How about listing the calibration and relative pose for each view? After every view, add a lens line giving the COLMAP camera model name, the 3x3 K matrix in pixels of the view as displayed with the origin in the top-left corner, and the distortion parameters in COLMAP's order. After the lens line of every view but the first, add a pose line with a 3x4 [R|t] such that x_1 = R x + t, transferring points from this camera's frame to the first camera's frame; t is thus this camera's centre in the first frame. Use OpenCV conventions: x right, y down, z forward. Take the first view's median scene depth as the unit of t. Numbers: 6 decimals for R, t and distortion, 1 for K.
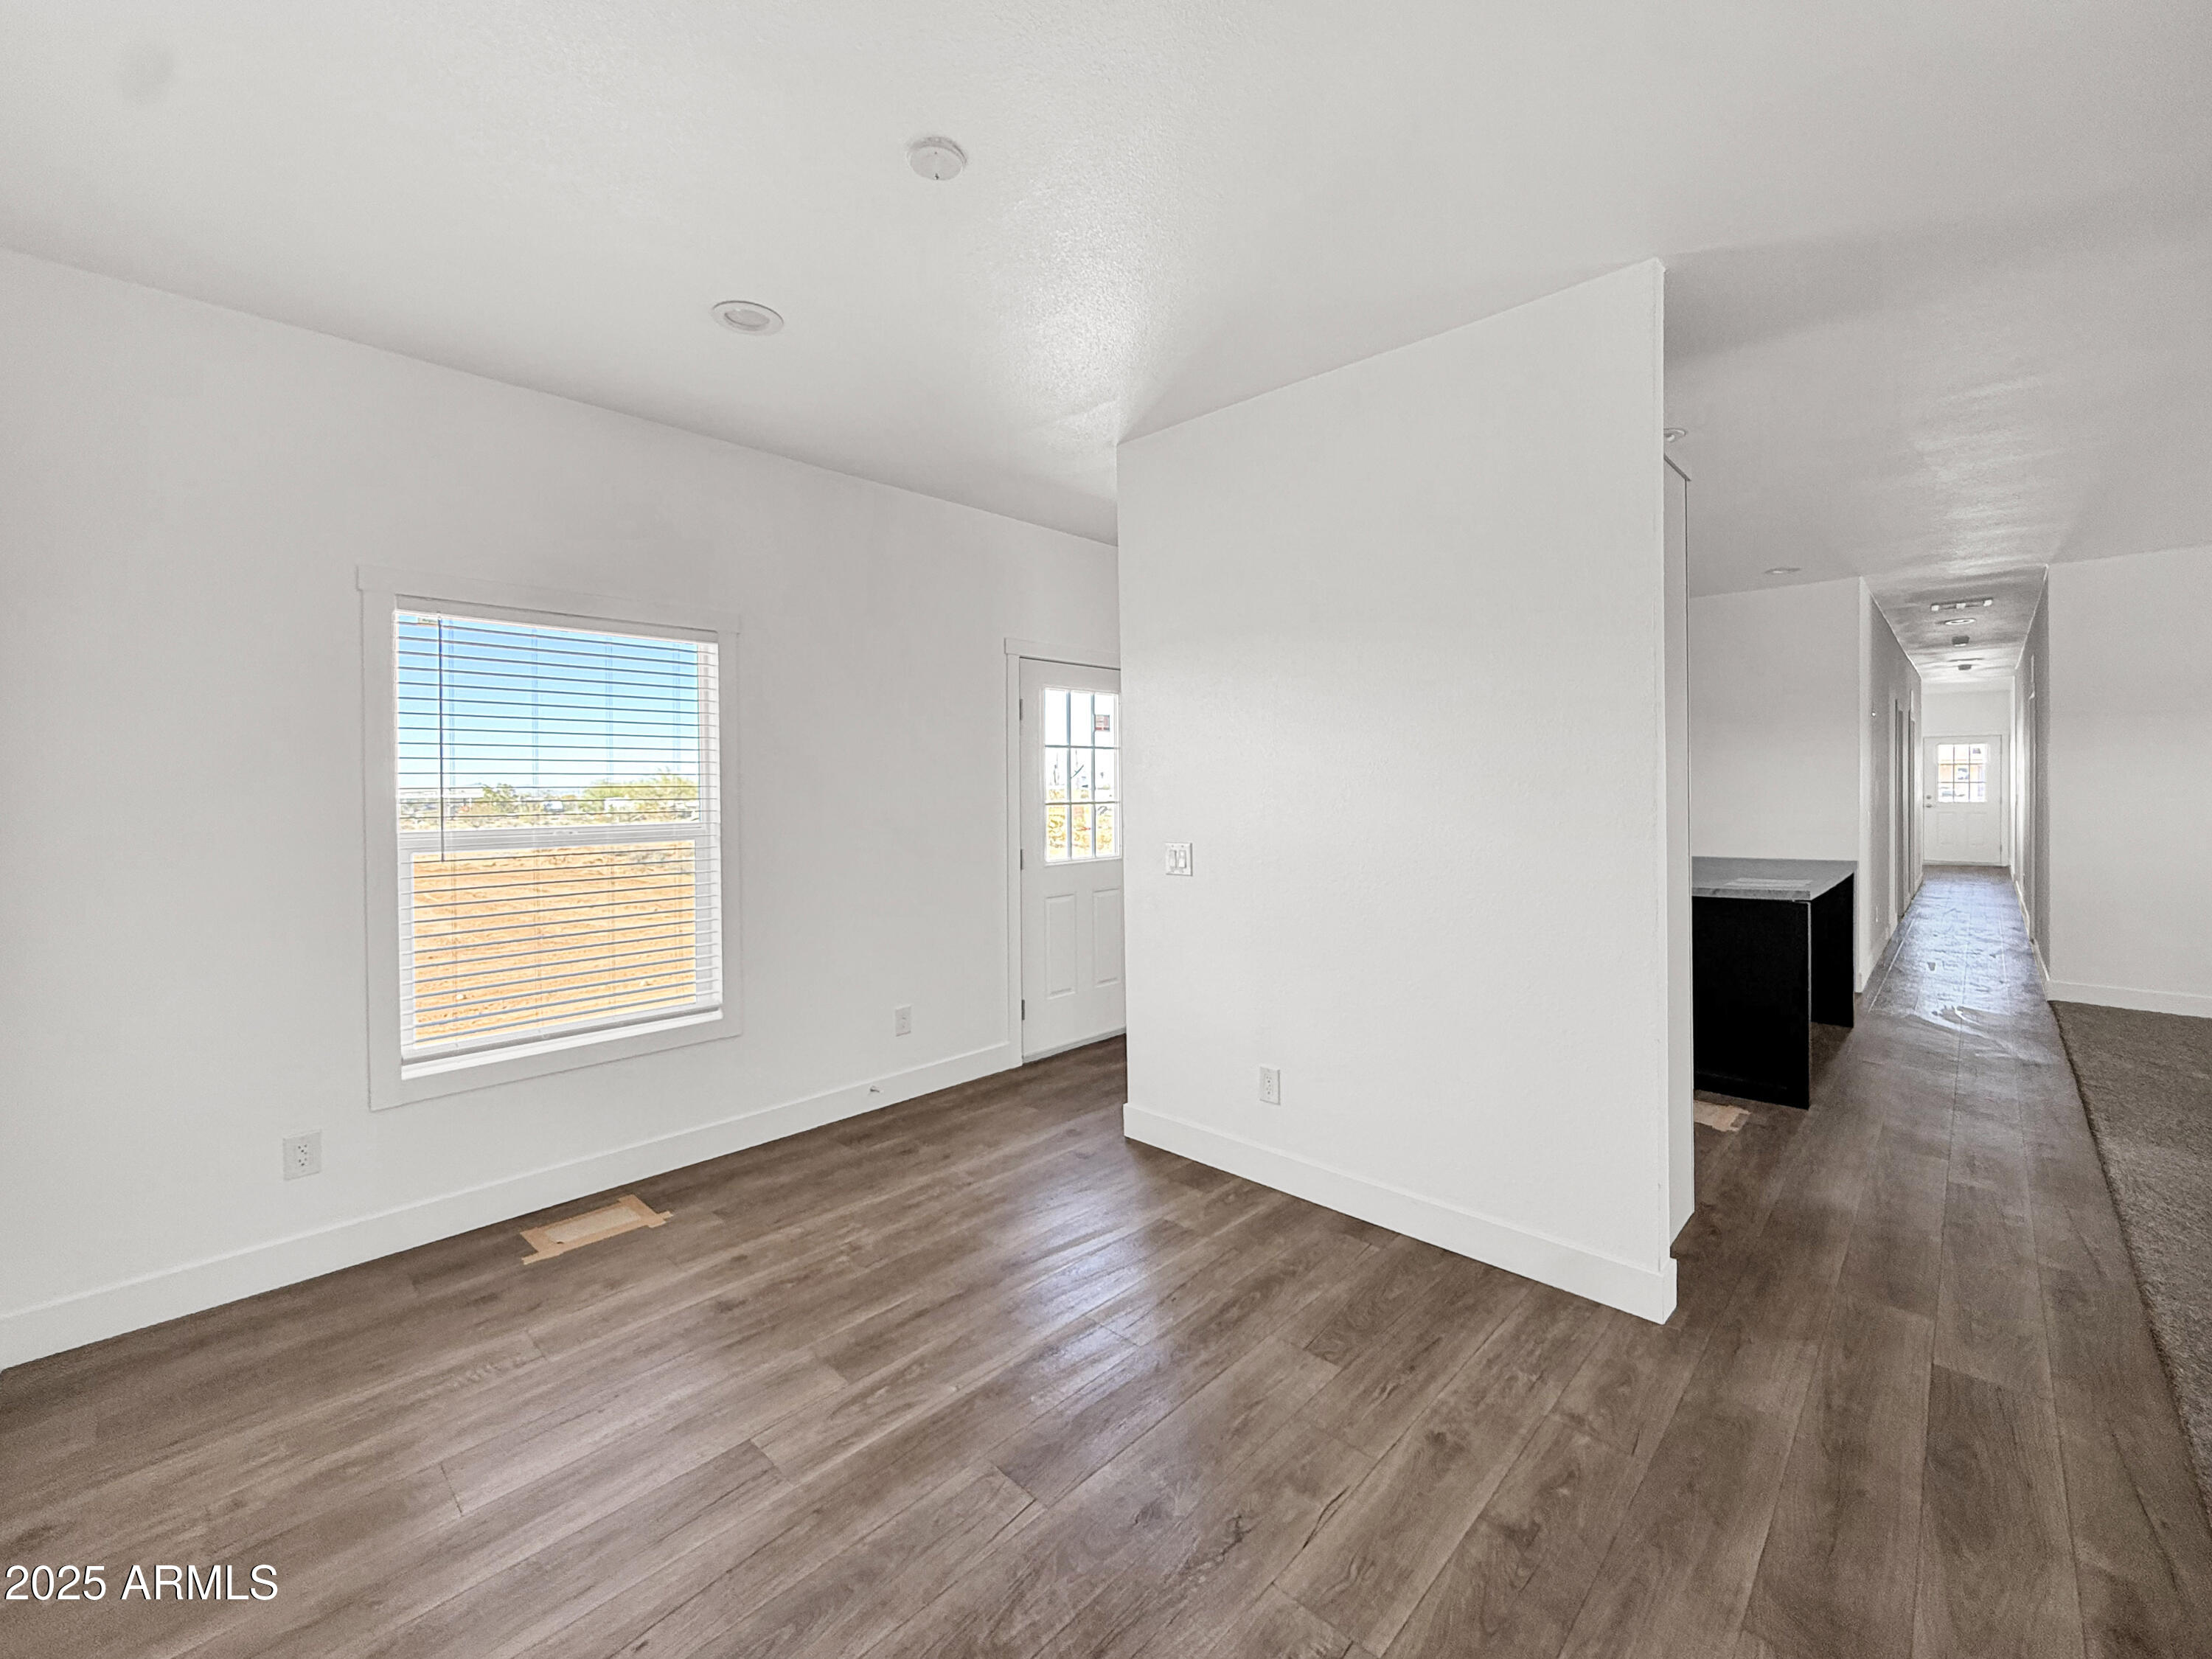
lens RADIAL K [[908.8, 0, 1078.8], [0, 908.8, 812.2], [0, 0, 1]] dist [0.000269, -0.000028]
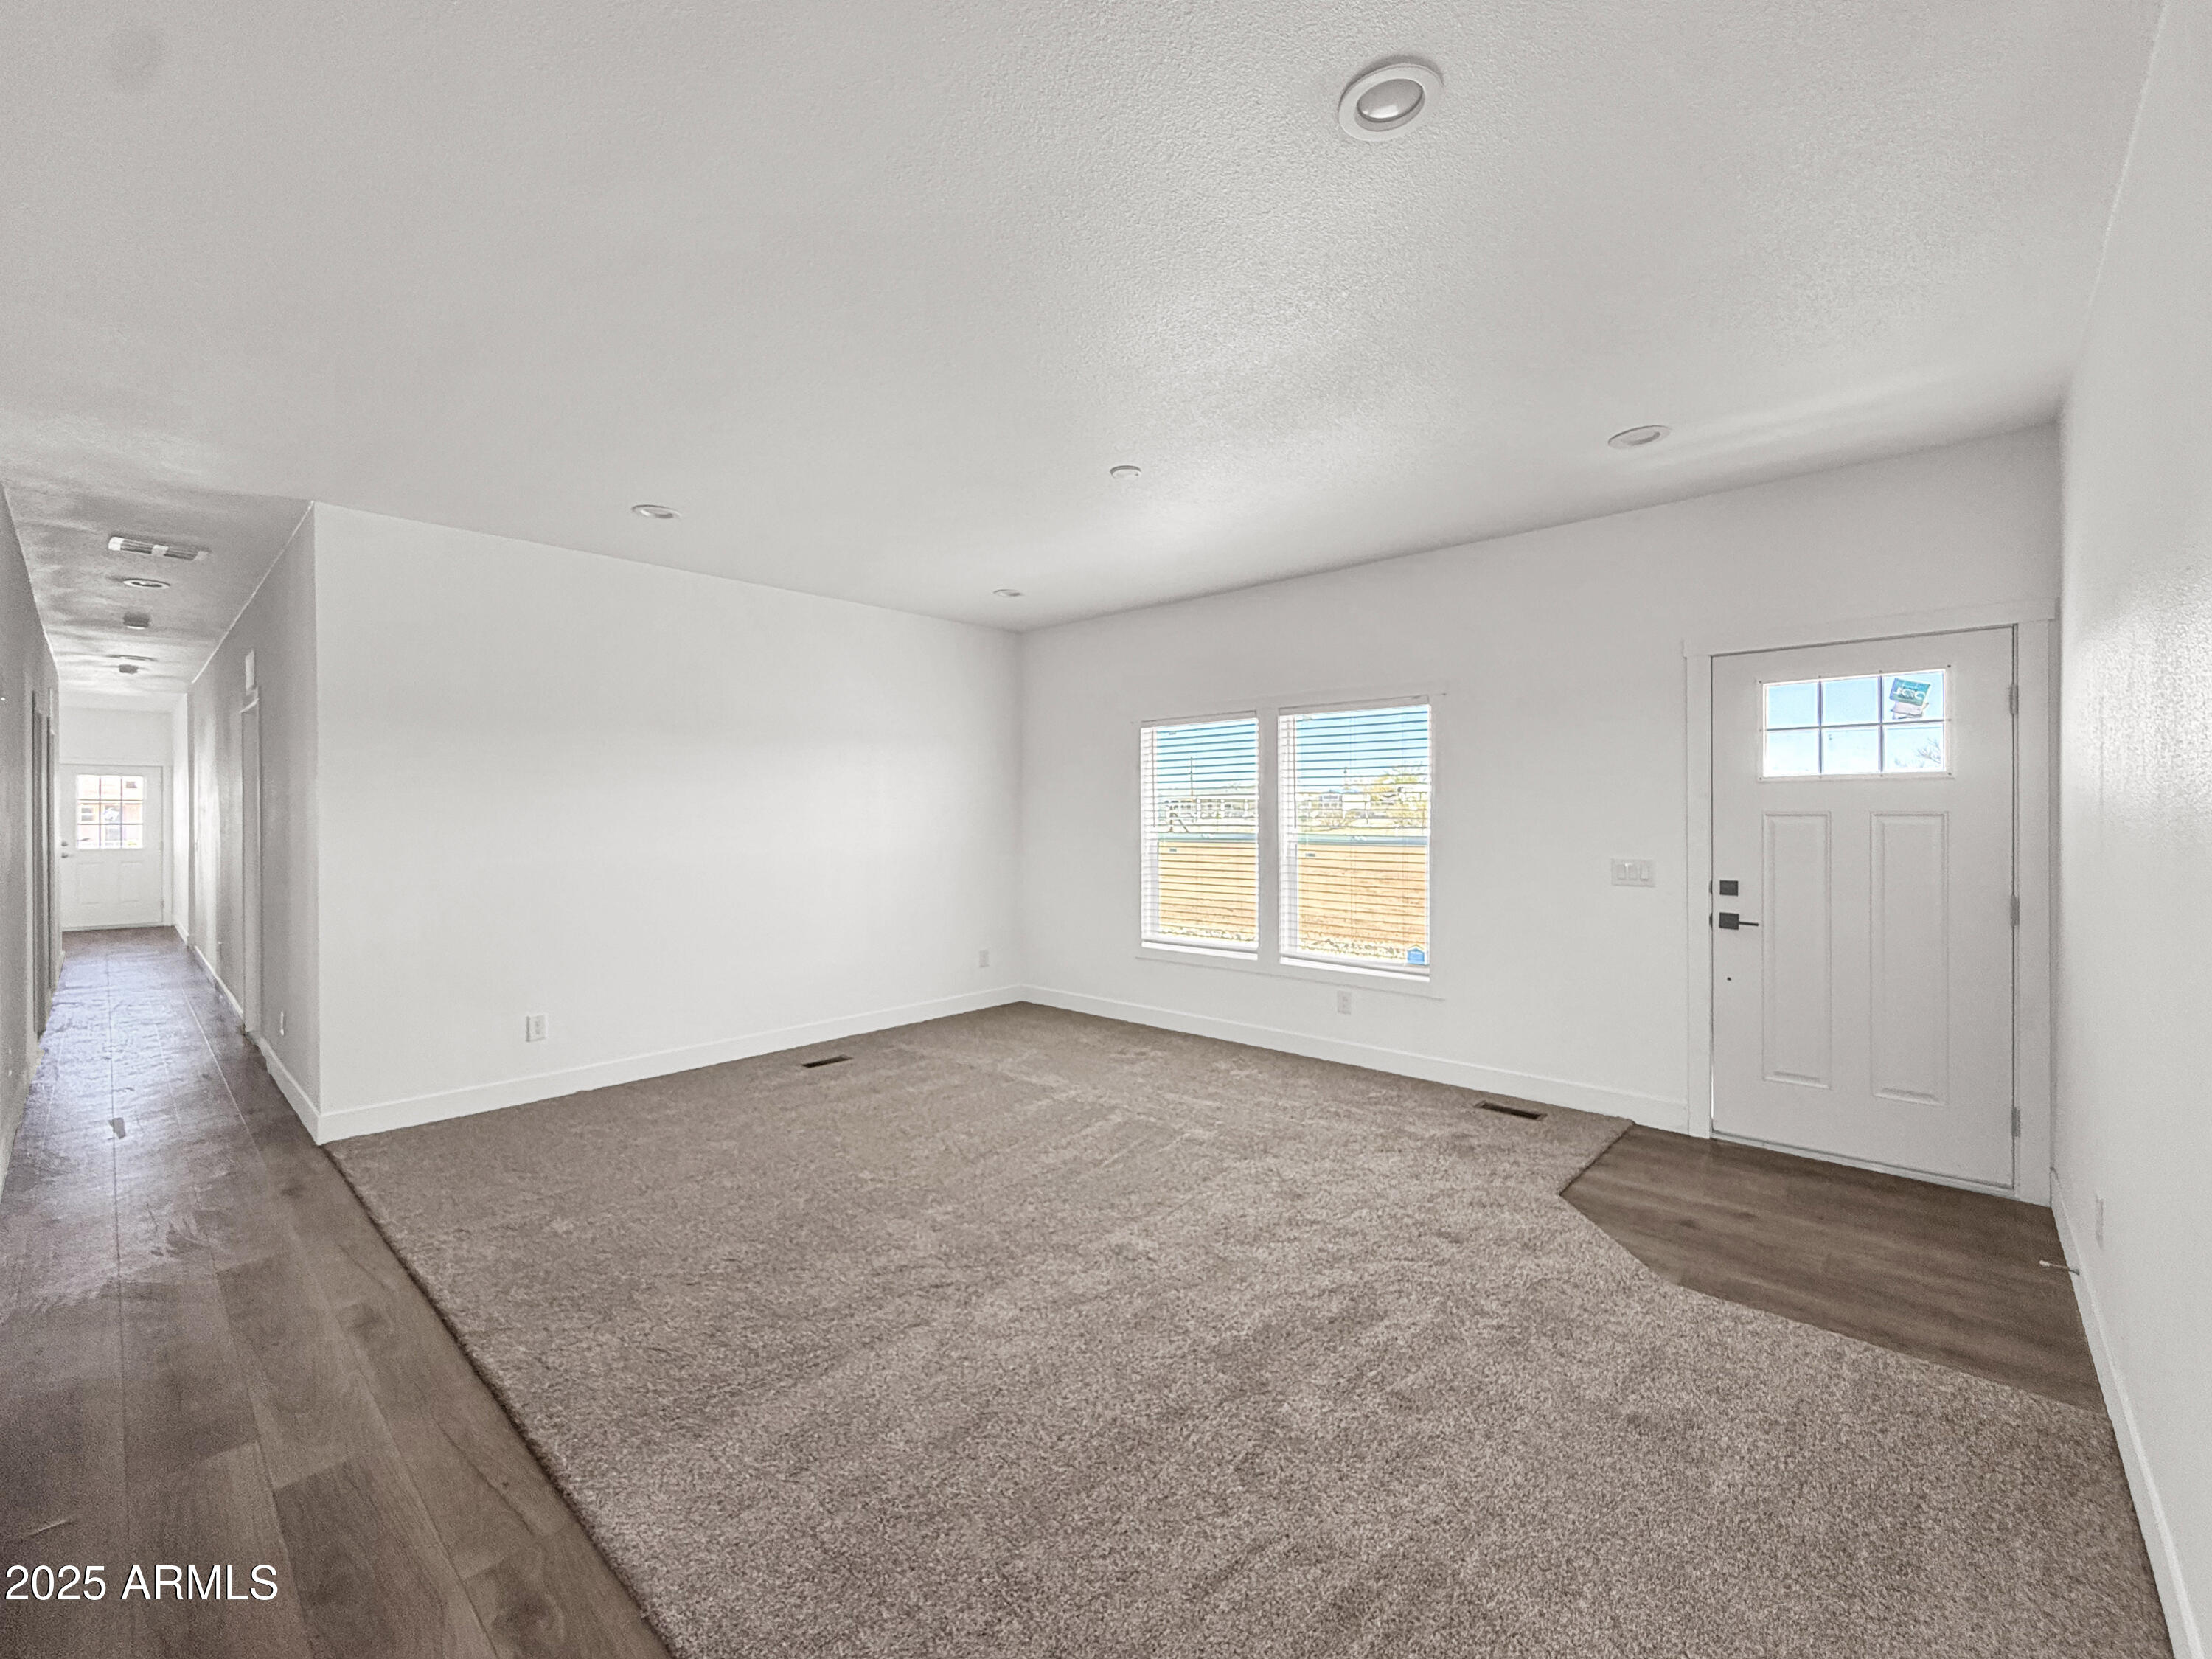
lens RADIAL K [[908.8, 0, 1078.8], [0, 908.8, 812.2], [0, 0, 1]] dist [0.000269, -0.000028]
pose [[-0.036001, 0.013312, 0.999263, 0.207843], [0.031996, 0.999414, -0.012161, -0.009183], [-0.998839, 0.031534, -0.036405, 0.256526]]
